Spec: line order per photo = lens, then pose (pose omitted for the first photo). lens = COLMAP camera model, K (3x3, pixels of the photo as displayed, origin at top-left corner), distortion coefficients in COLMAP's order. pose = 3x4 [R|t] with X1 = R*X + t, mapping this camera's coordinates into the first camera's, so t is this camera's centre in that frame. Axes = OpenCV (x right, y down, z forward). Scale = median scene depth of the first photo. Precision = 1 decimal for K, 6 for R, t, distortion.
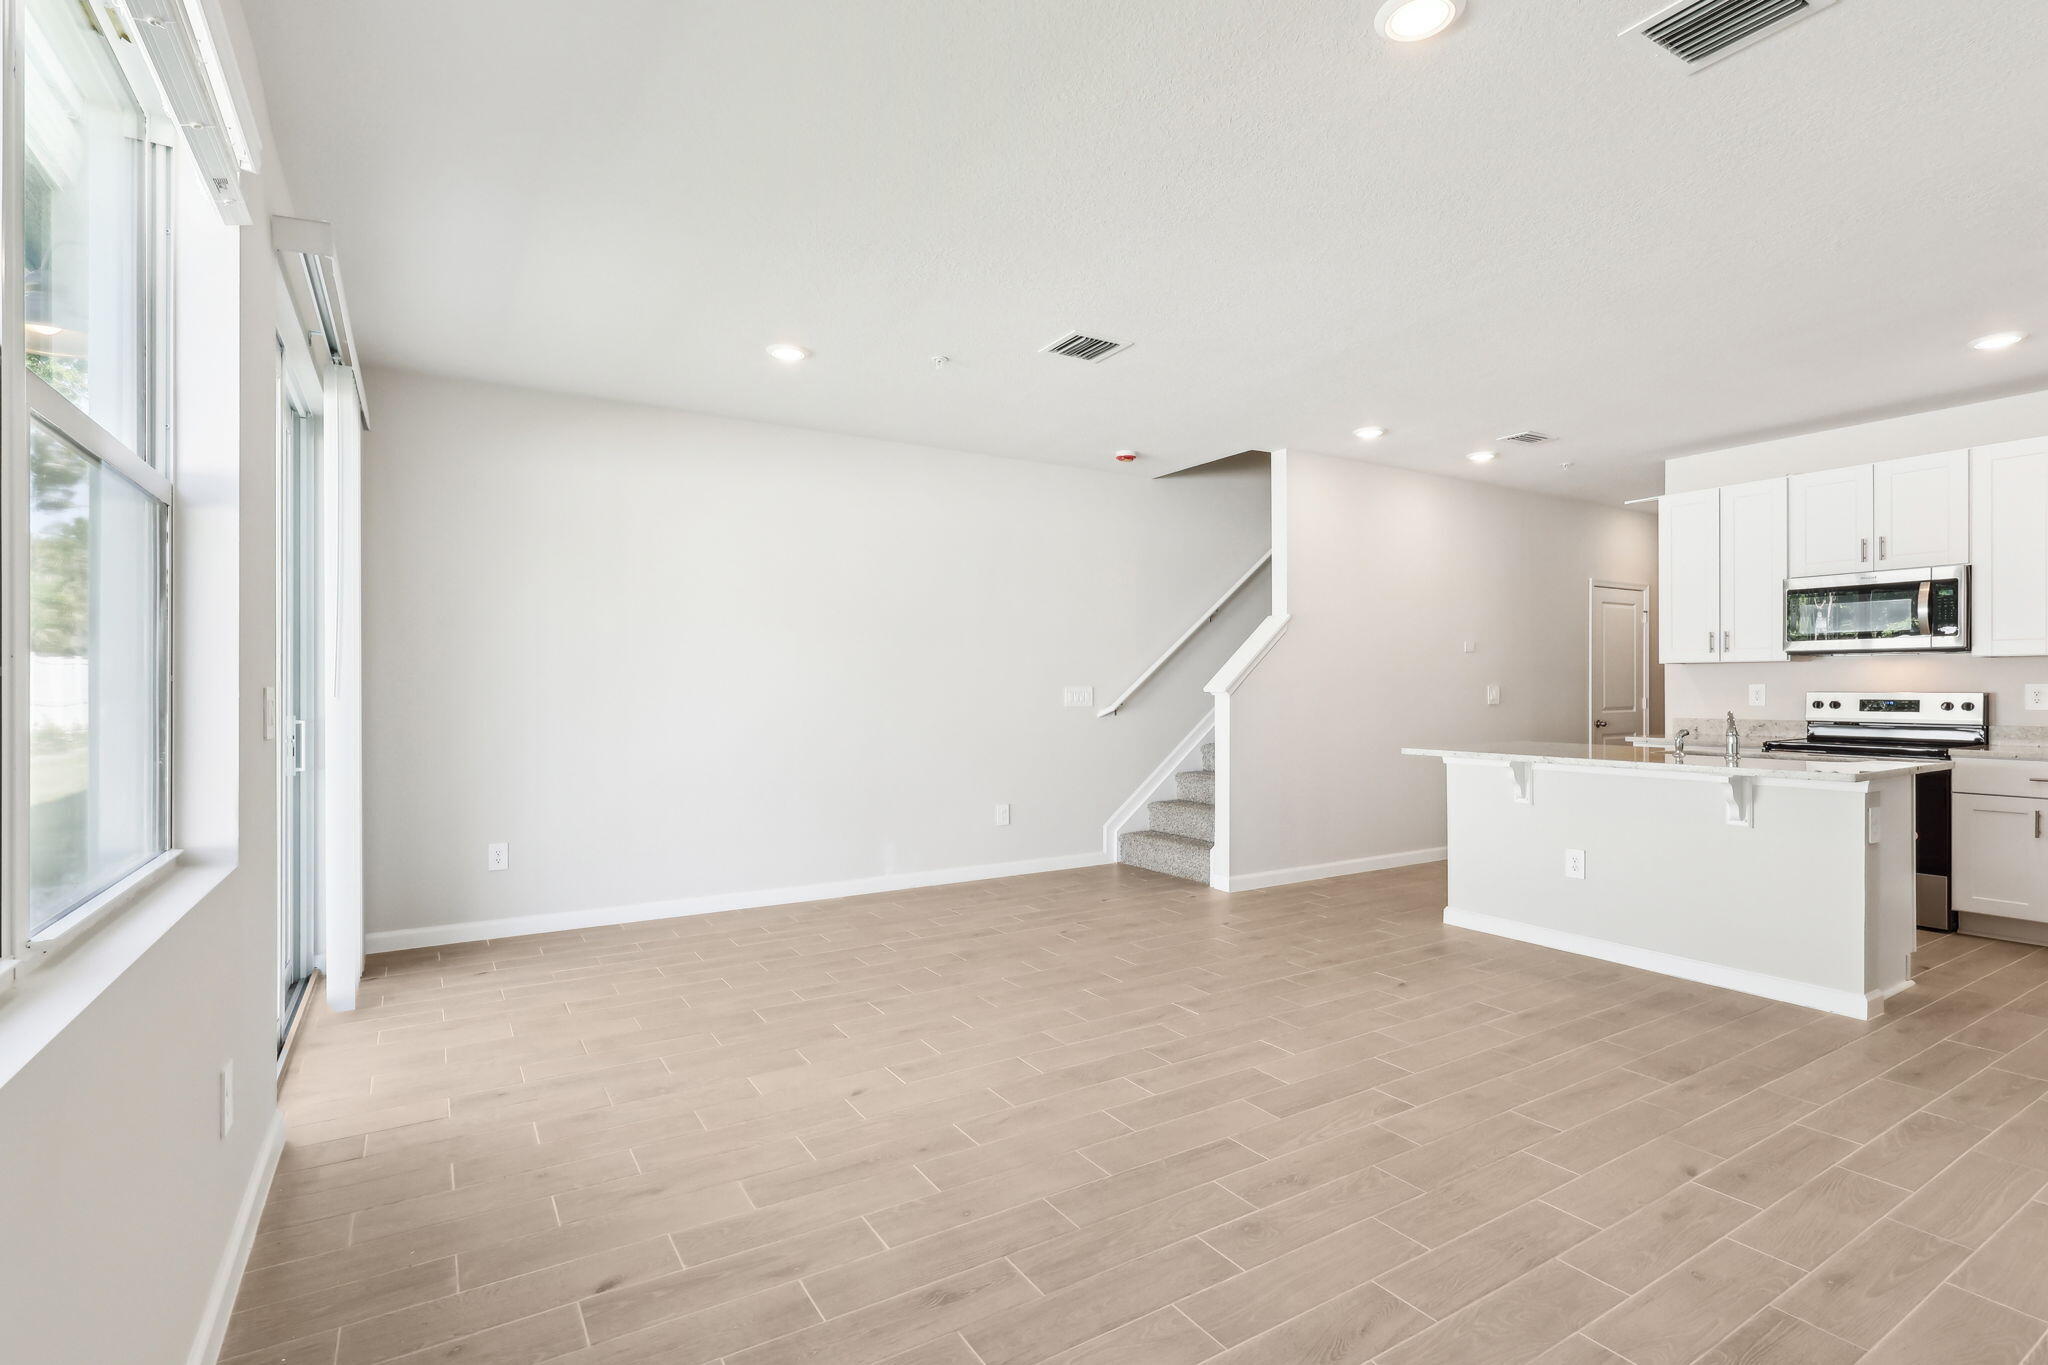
lens RADIAL K [[957.0, 0, 1008.6], [0, 957.0, 693.8], [0, 0, 1]] dist [-0.003987, 0.000383]
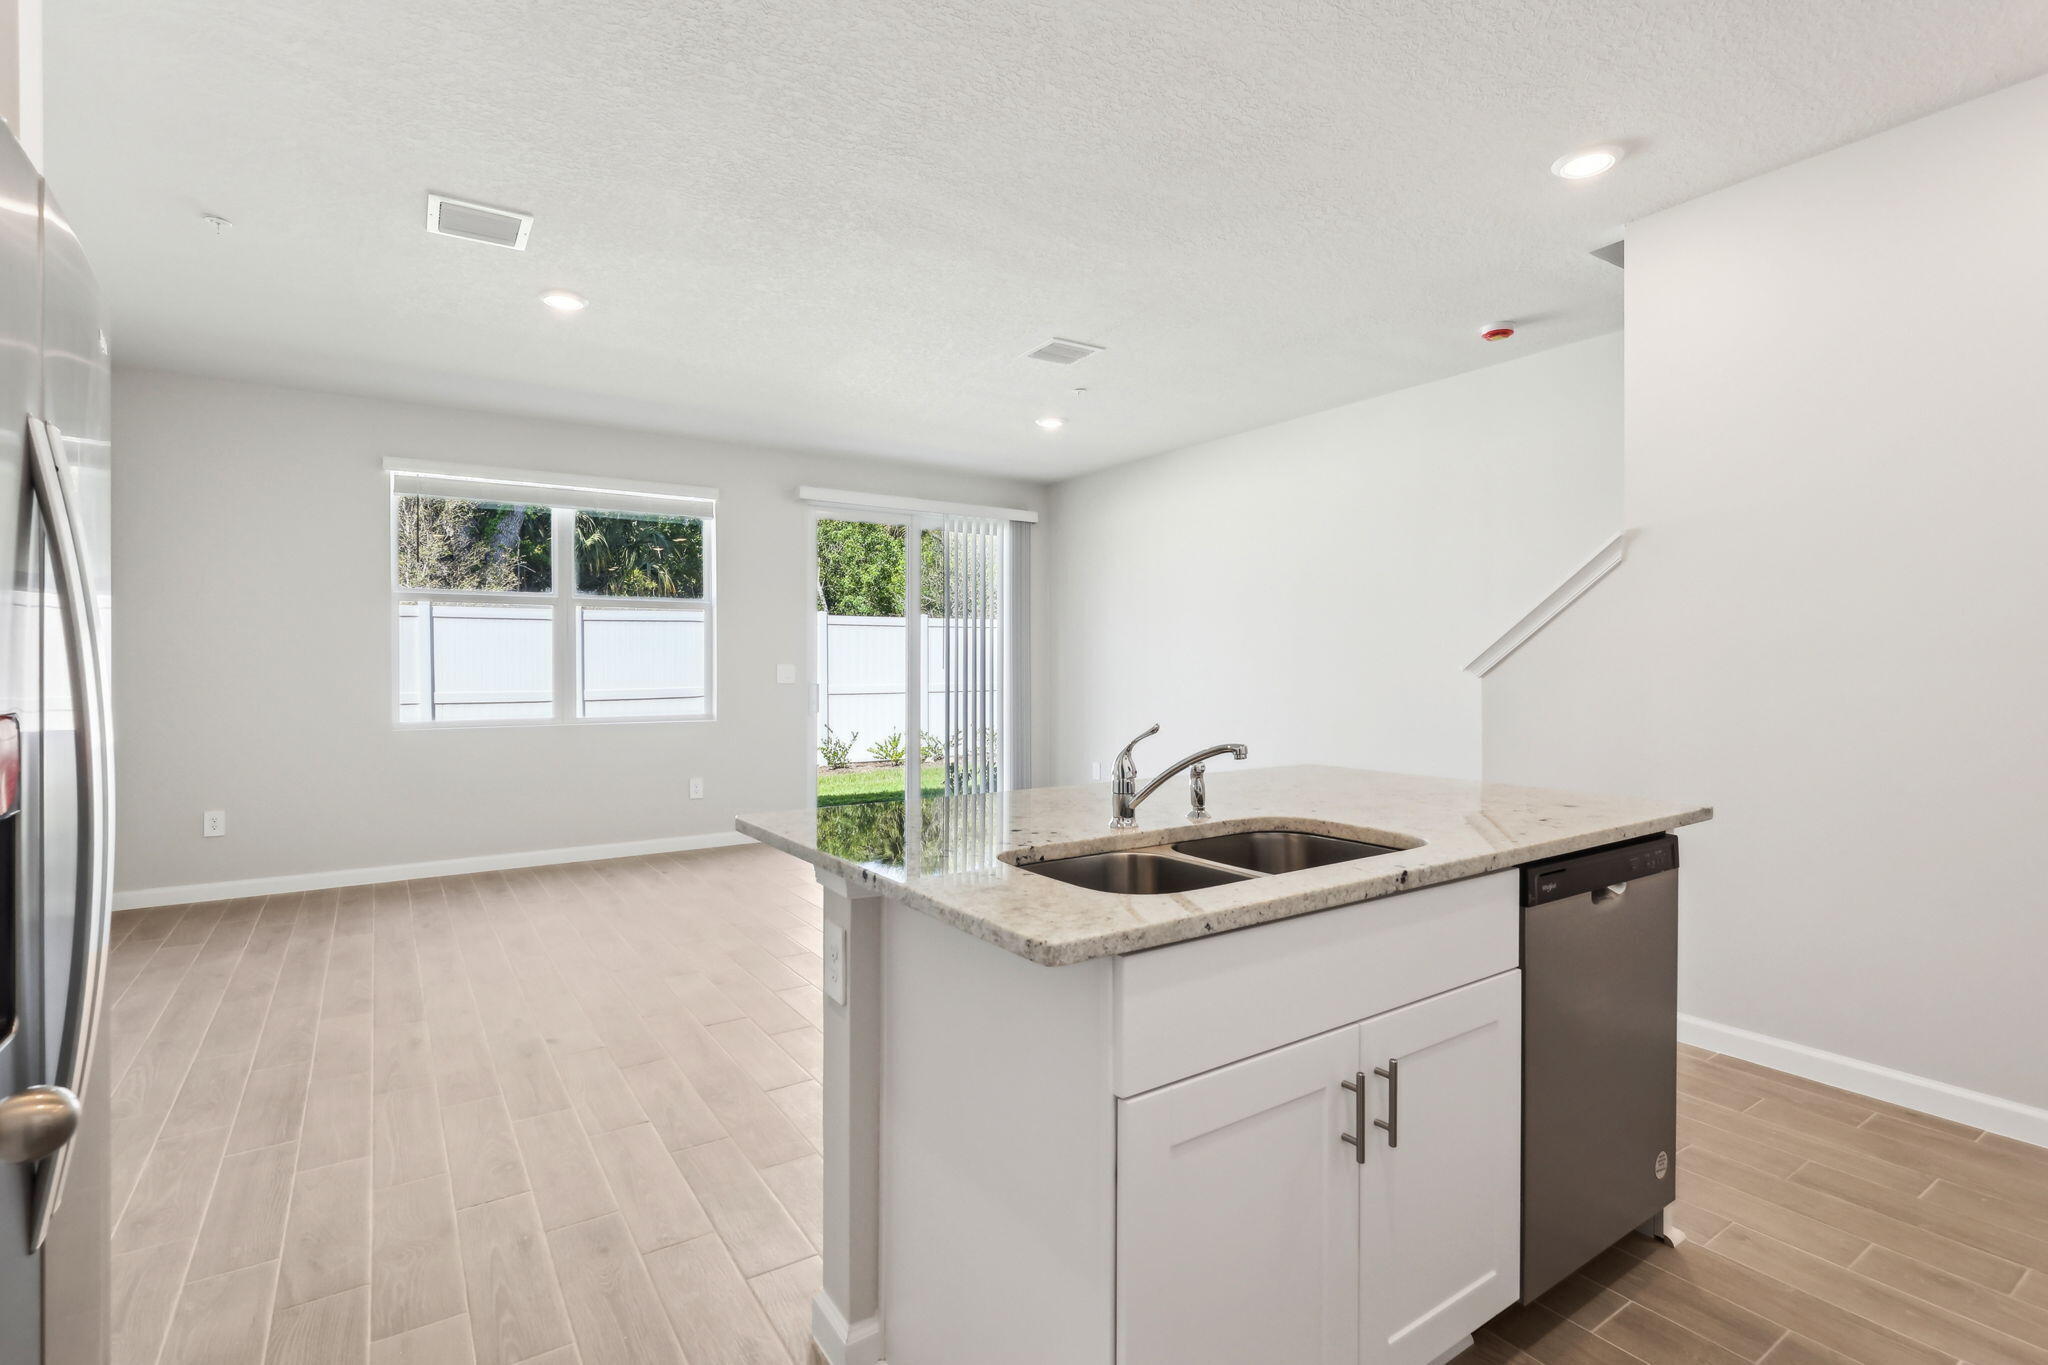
lens RADIAL K [[957.0, 0, 1021.8], [0, 957.0, 662.6], [0, 0, 1]] dist [-0.003987, 0.000383]
pose [[0.051826, 0.001440, -0.998655, 0.995016], [-0.001036, 0.999998, 0.001388, -0.007657], [0.998656, 0.000962, 0.051827, 0.764606]]
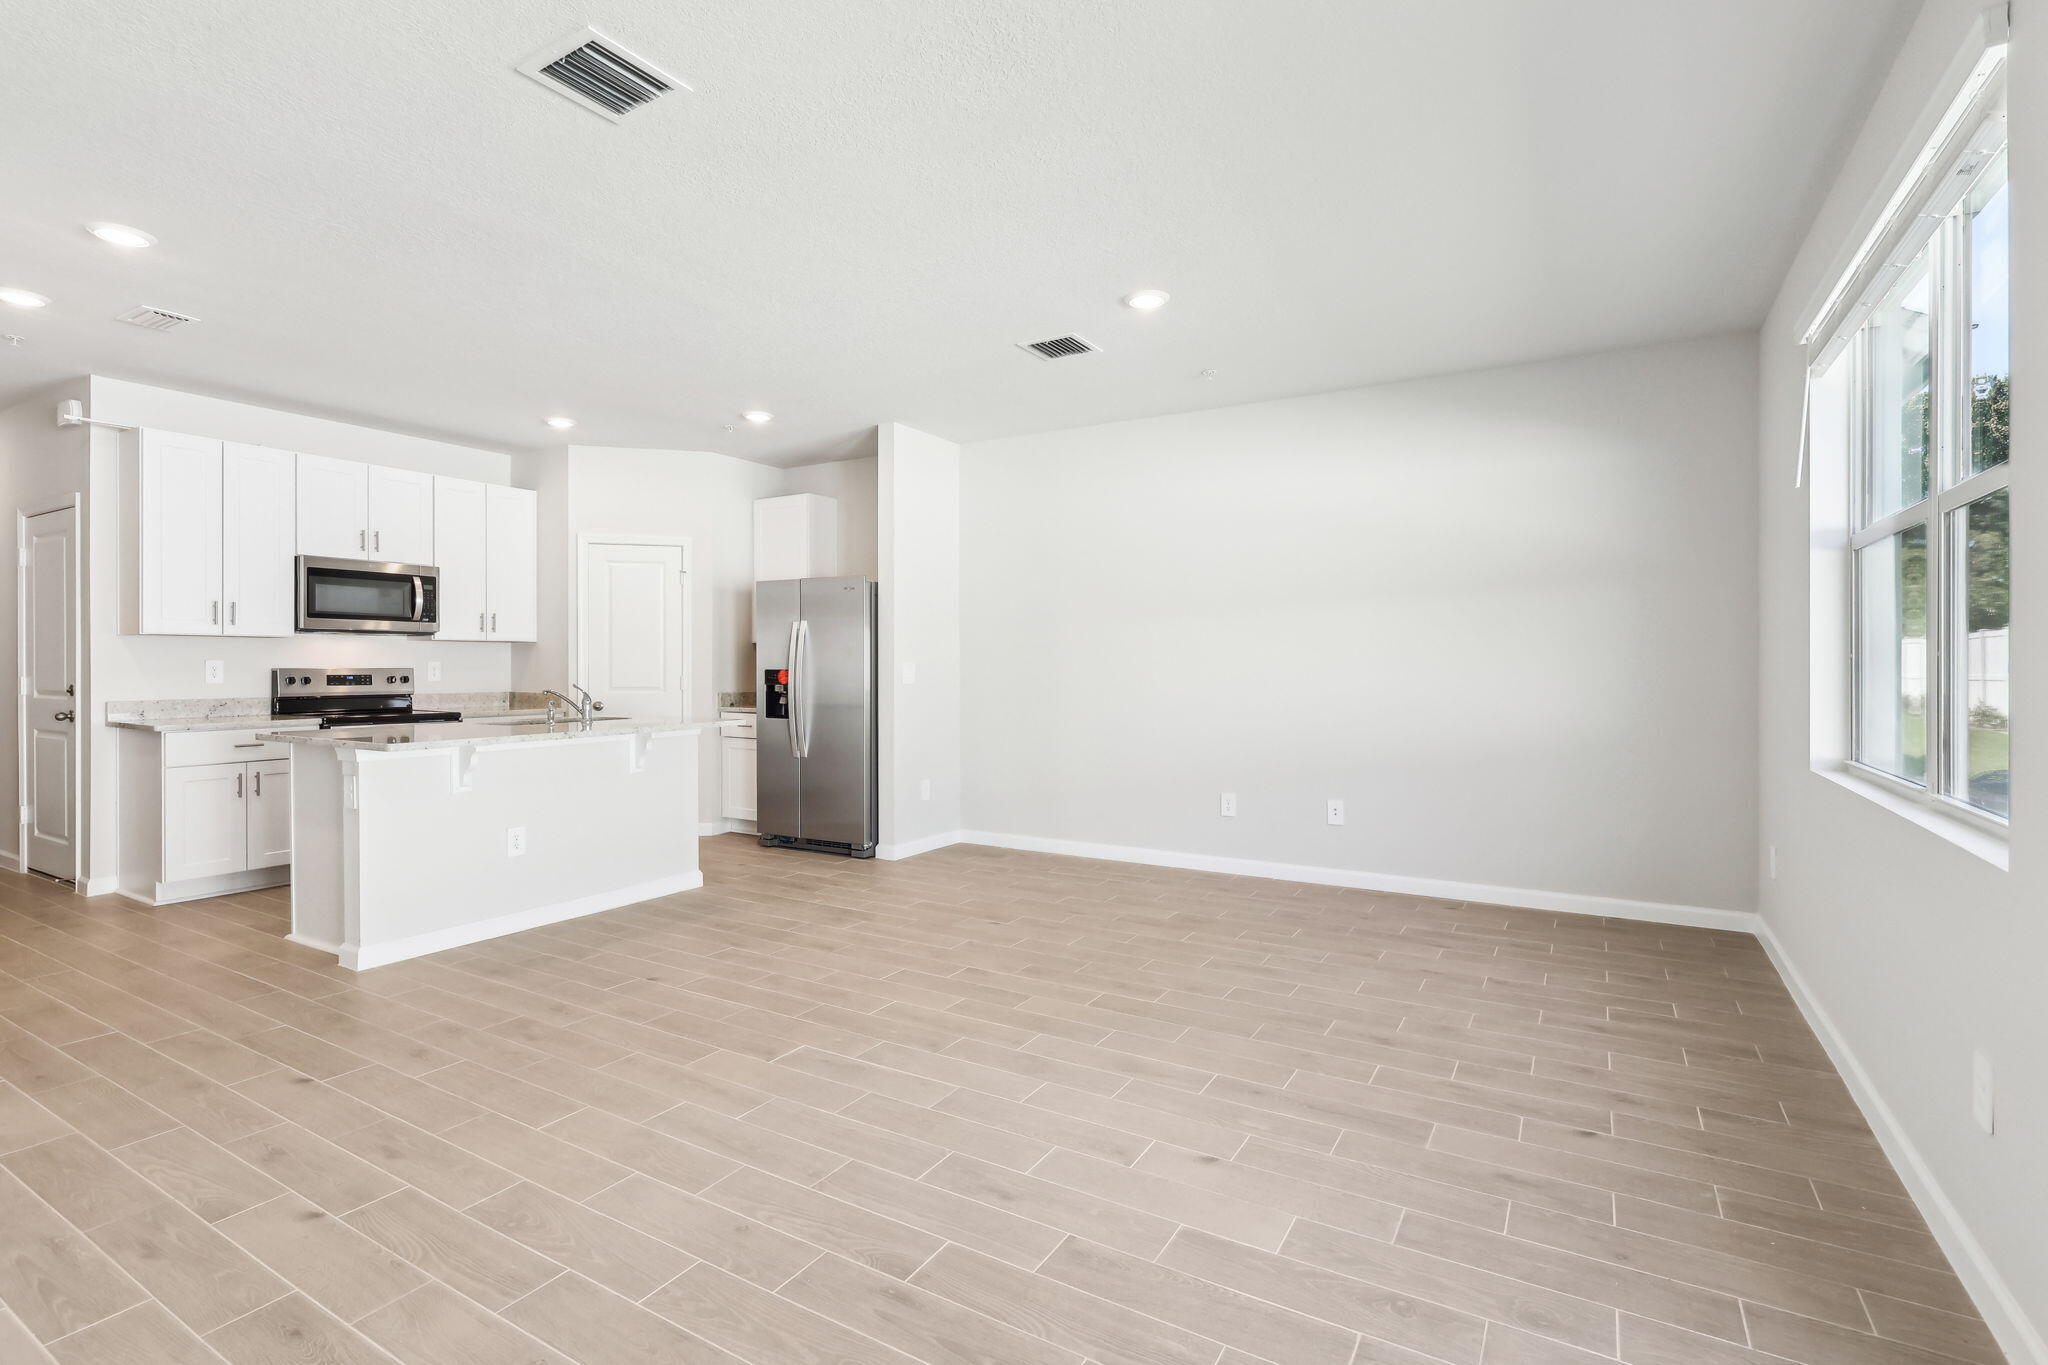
lens RADIAL K [[957.0, 0, 1029.3], [0, 957.0, 670.2], [0, 0, 1]] dist [-0.003987, 0.000383]
pose [[-0.472854, -0.003499, 0.881134, -0.470972], [0.005762, 0.999958, 0.007063, -0.002940], [-0.881122, 0.008417, -0.472814, 0.892553]]
